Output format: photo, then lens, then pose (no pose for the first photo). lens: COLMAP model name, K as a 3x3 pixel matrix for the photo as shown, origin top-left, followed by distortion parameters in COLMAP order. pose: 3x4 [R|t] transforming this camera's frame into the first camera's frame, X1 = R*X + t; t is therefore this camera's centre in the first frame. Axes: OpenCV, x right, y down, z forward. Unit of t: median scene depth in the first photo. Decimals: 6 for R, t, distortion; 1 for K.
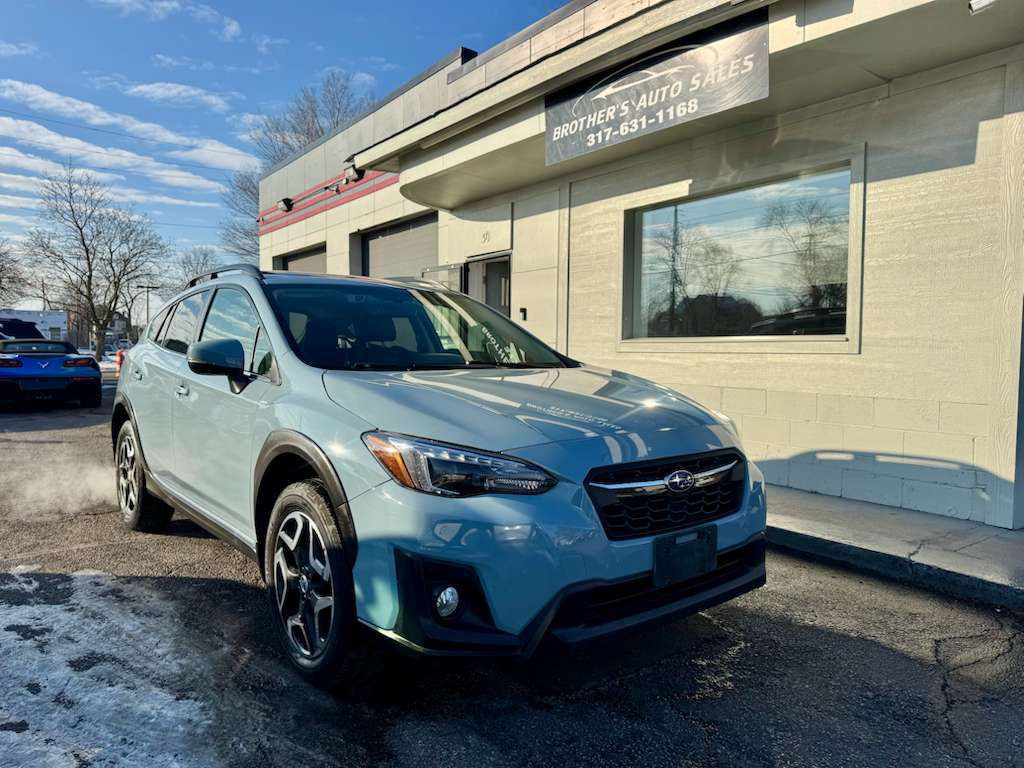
lens RADIAL K [[720.8, 0, 508.1], [0, 720.8, 383.0], [0, 0, 1]] dist [0.022944, -0.025841]
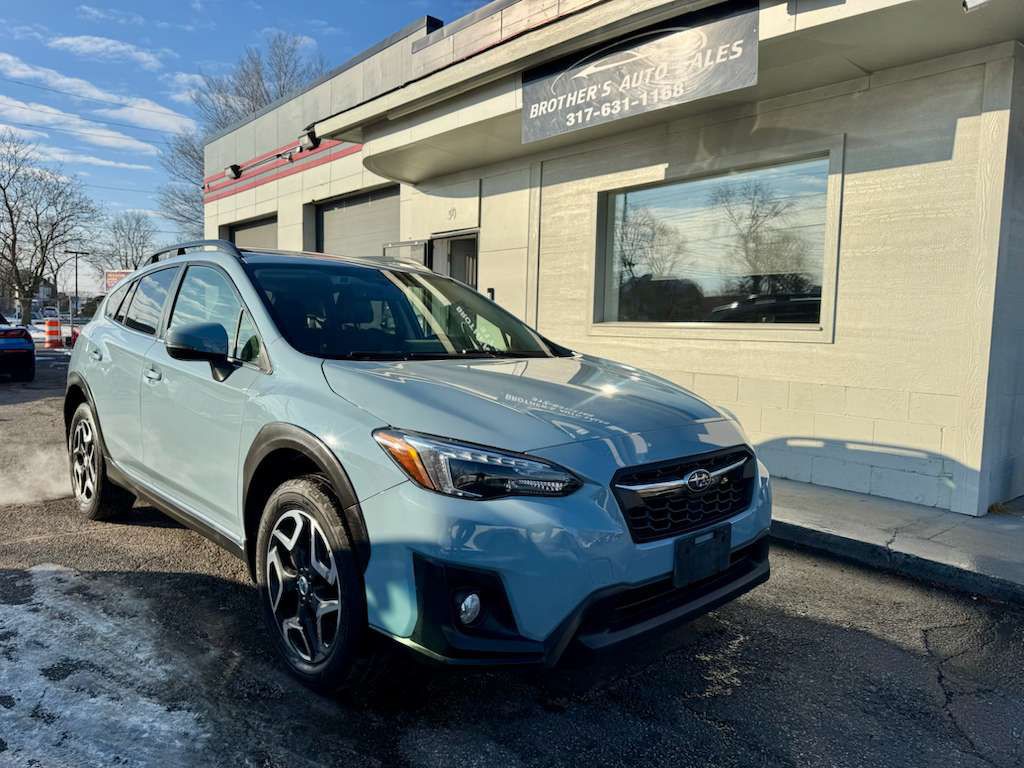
lens RADIAL K [[720.8, 0, 510.0], [0, 720.8, 380.8], [0, 0, 1]] dist [0.022944, -0.025841]
pose [[0.996796, 0.011585, 0.079146, -0.049690], [-0.014026, 0.999441, 0.030360, -0.013128], [-0.078750, -0.031373, 0.996401, 0.022502]]
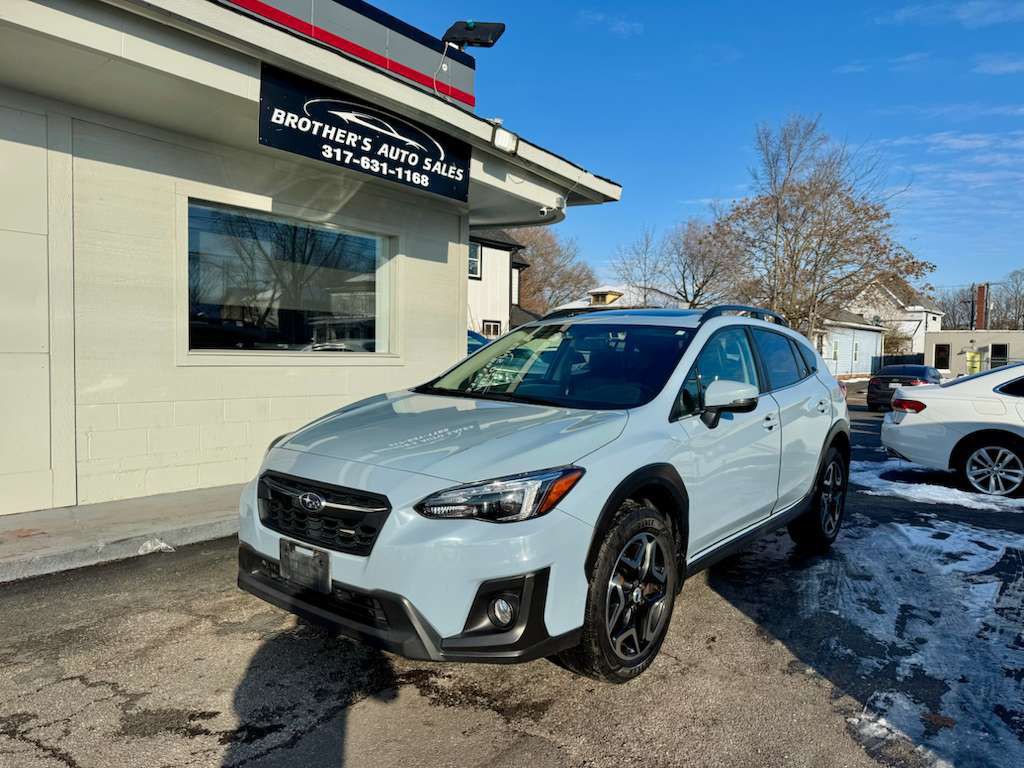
lens RADIAL K [[720.8, 0, 511.5], [0, 720.8, 389.5], [0, 0, 1]] dist [0.022944, -0.025841]
pose [[-0.270961, -0.060366, 0.960696, -1.111523], [0.020970, 0.997425, 0.068588, -0.096459], [-0.962362, 0.038730, -0.268998, 1.269853]]
